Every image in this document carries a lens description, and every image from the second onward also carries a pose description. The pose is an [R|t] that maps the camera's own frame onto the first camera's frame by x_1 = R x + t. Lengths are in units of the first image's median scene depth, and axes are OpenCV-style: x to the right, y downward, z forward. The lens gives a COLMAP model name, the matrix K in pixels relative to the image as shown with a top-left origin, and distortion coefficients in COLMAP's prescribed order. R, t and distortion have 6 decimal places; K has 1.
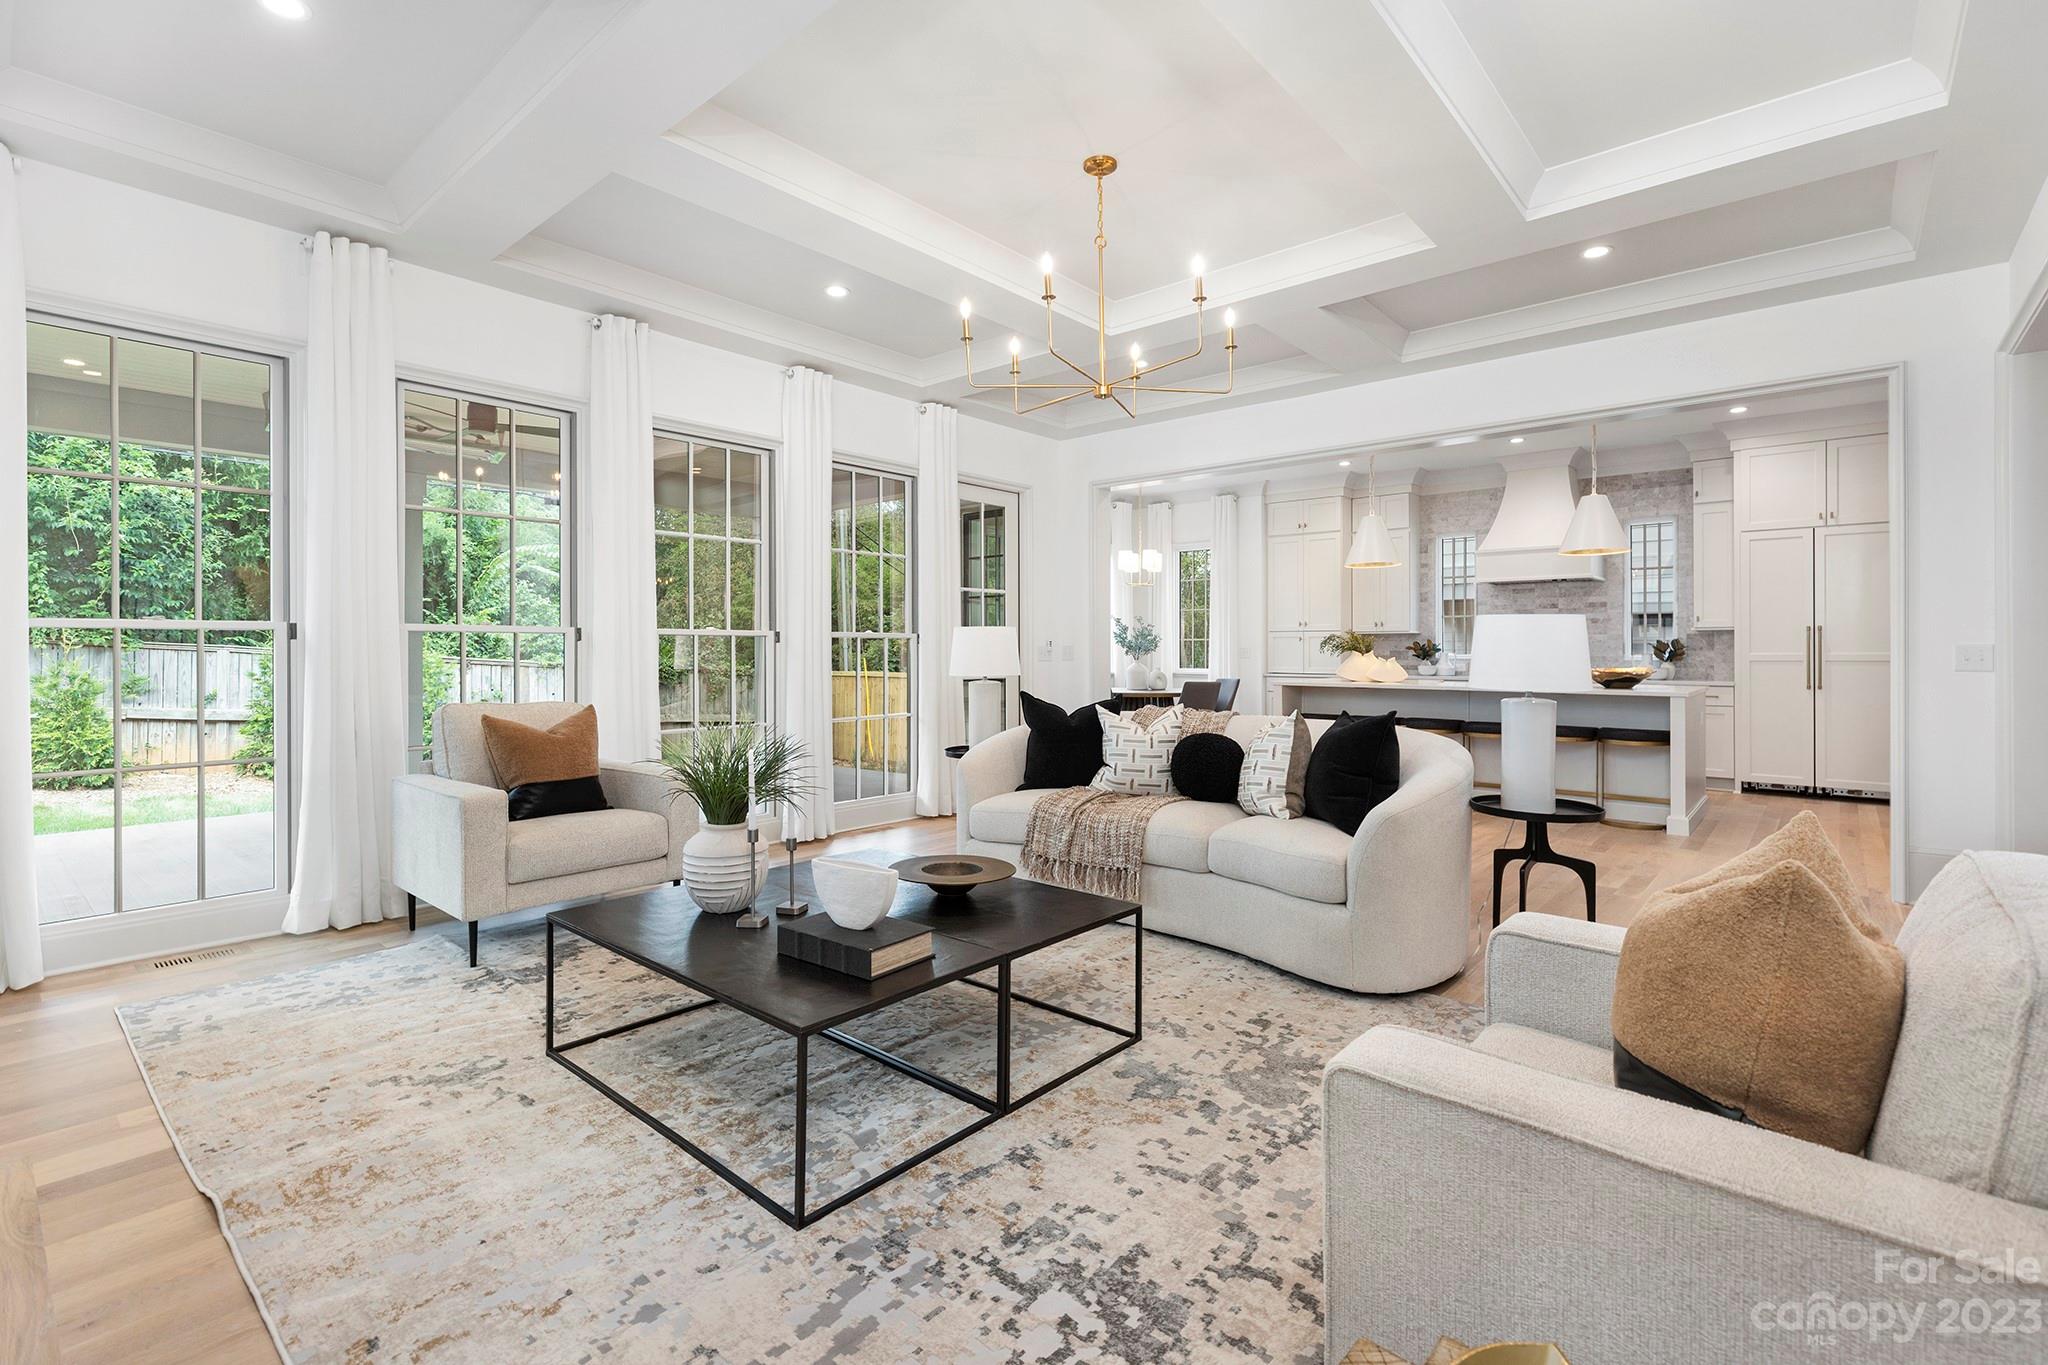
lens RADIAL K [[932.2, 0, 1014.9], [0, 932.2, 642.7], [0, 0, 1]] dist [0.000766, 0.000000]
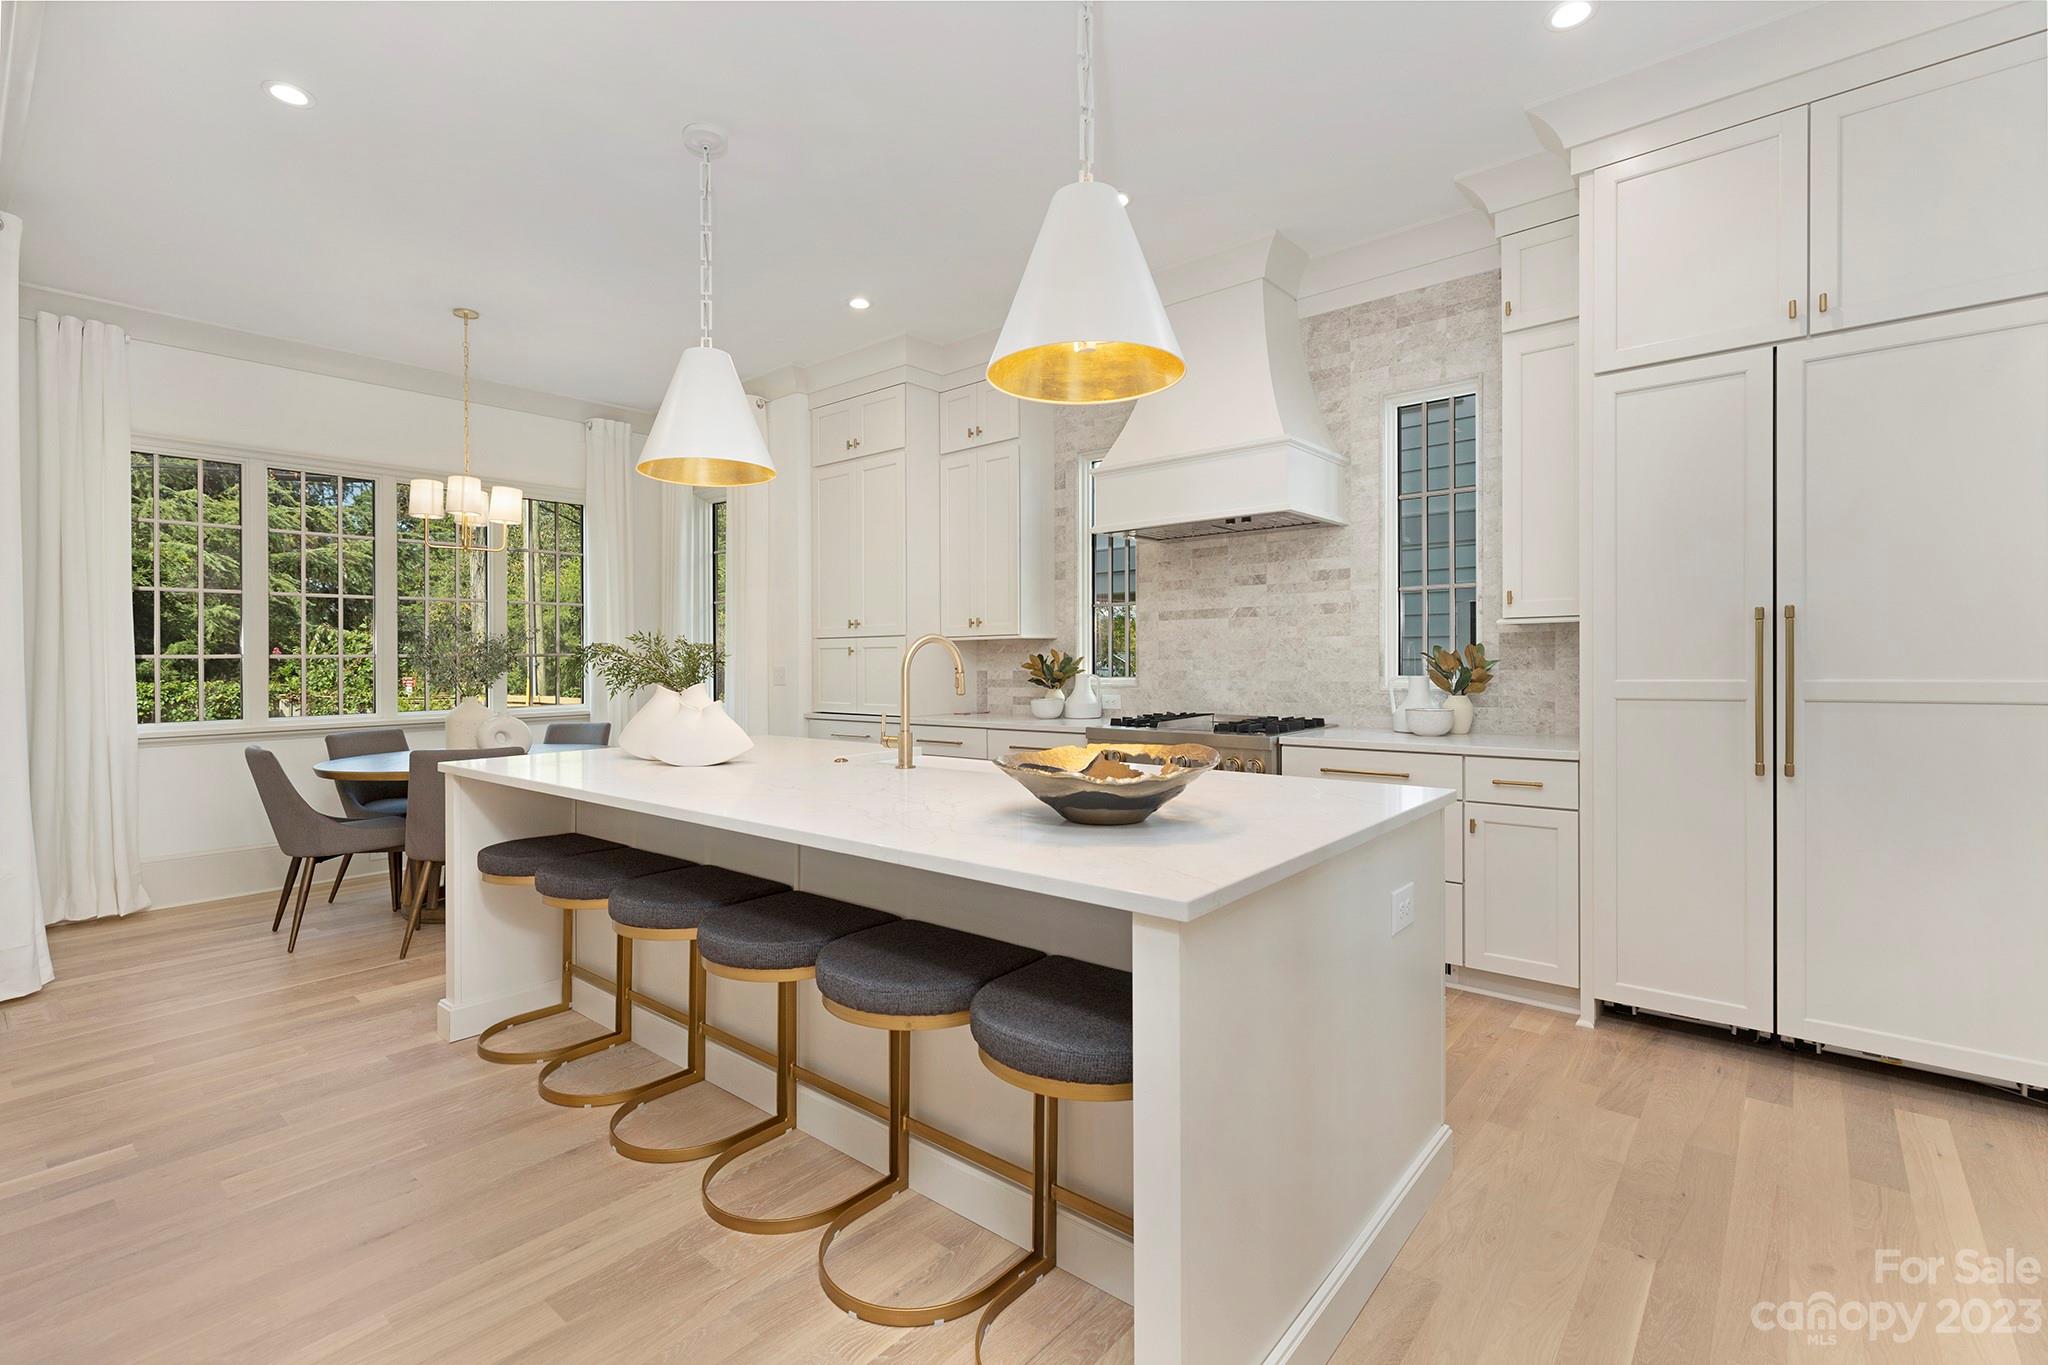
lens RADIAL K [[921.5, 0, 1011.5], [0, 921.5, 667.4], [0, 0, 1]] dist [-0.002213, -0.000051]
pose [[0.999829, -0.007153, 0.017067, 0.472105], [0.006971, 0.999918, 0.010707, 0.000836], [-0.017142, -0.010586, 0.999797, 0.551853]]
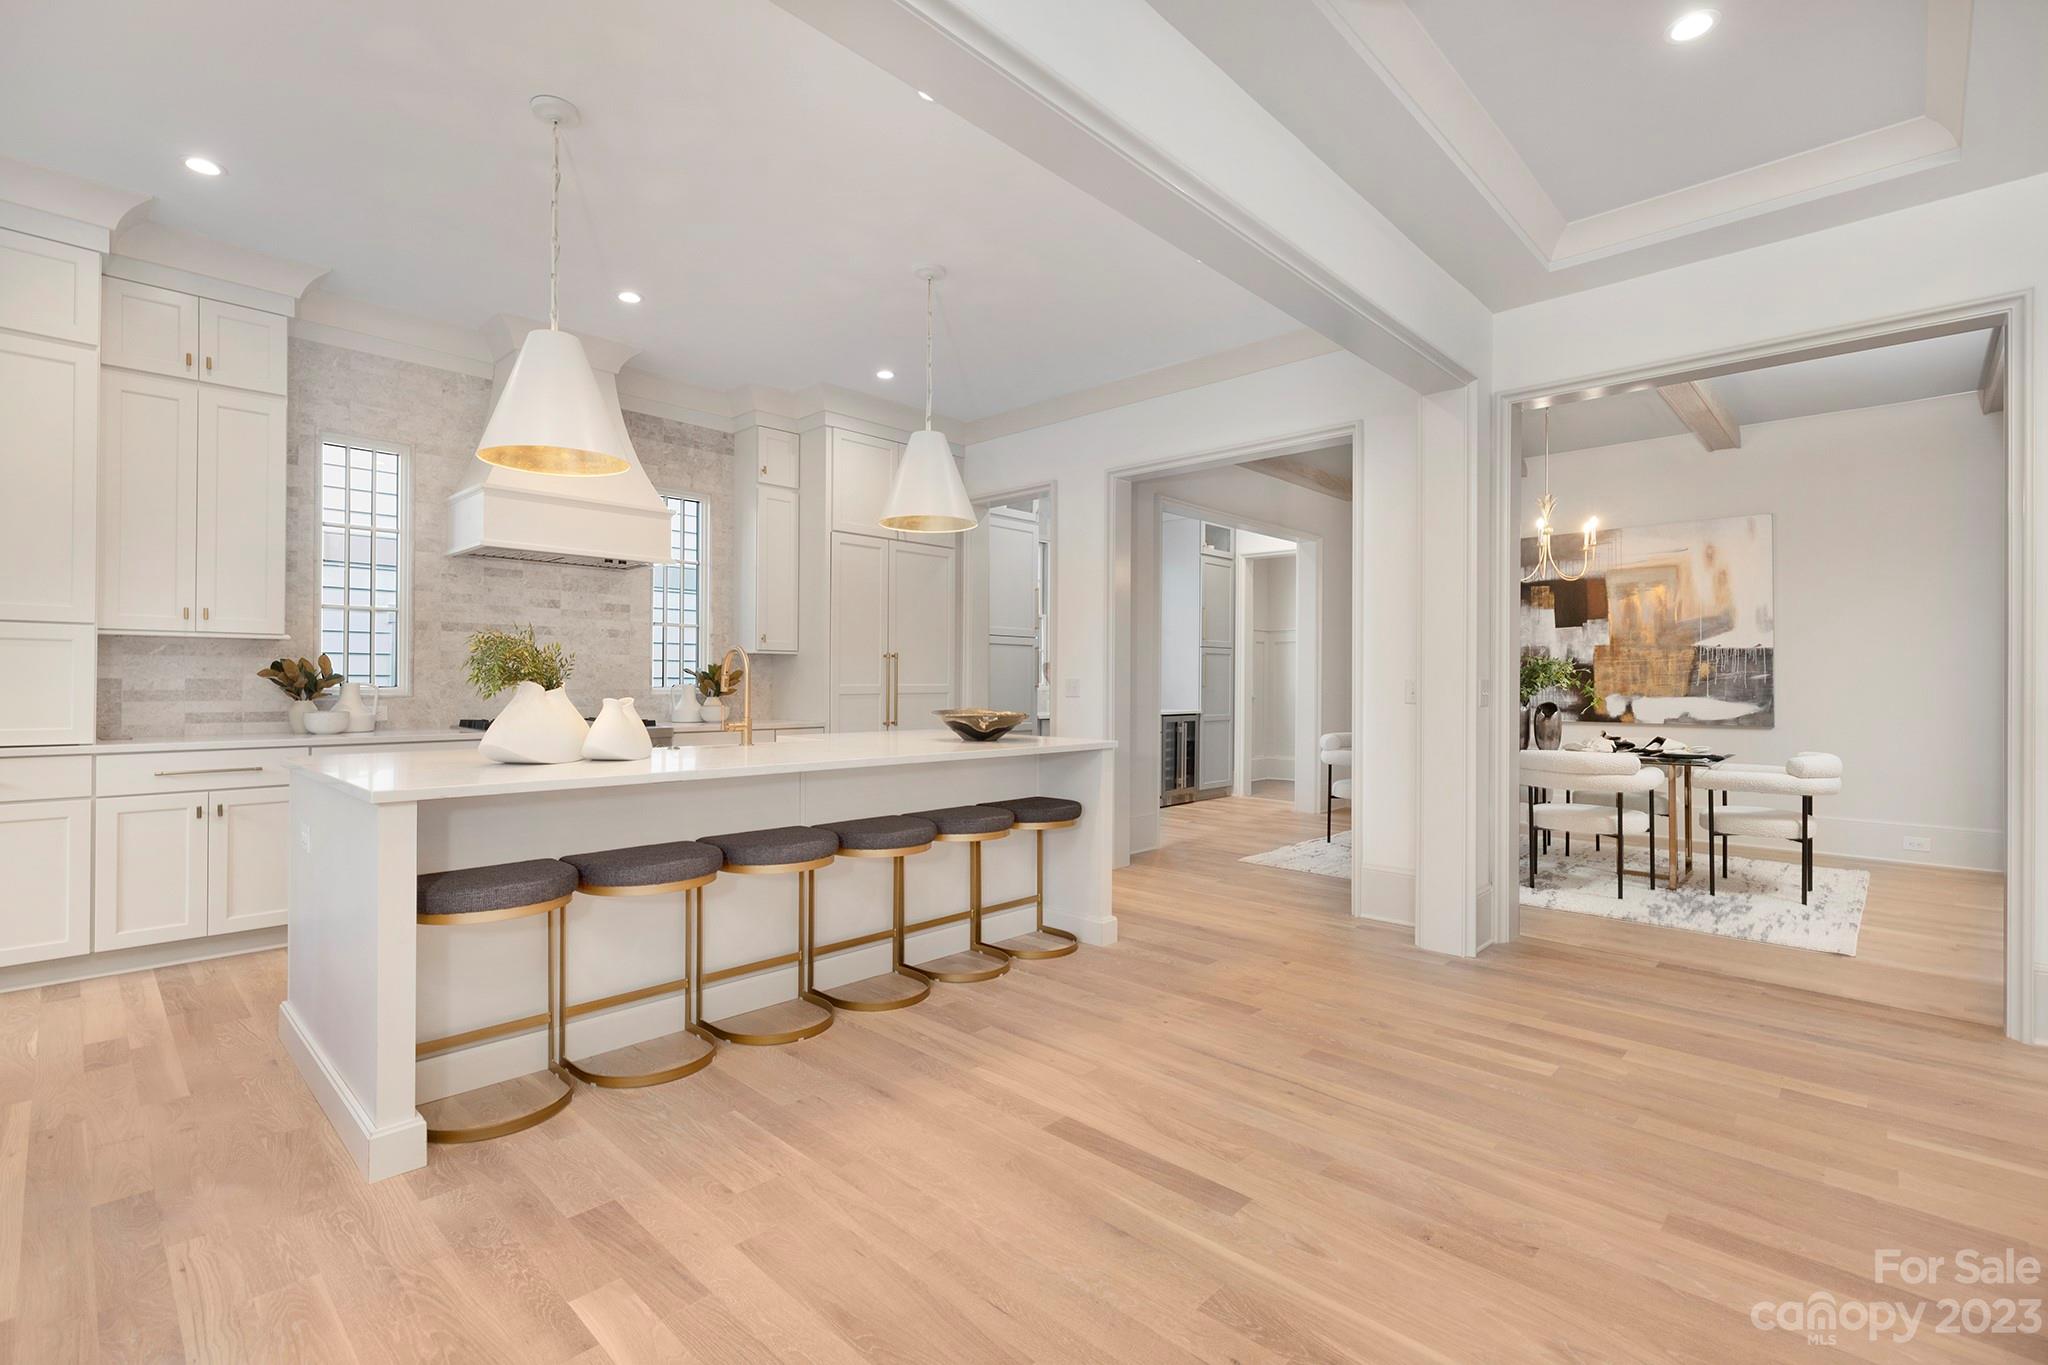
lens RADIAL K [[923.3, 0, 1046.7], [0, 923.3, 683.7], [0, 0, 1]] dist [-0.001303, -0.000173]
pose [[0.021620, 0.002347, 0.999764, 0.000923], [-0.008033, 0.999965, -0.002174, 0.010253], [-0.999734, -0.007984, 0.021638, 0.727941]]
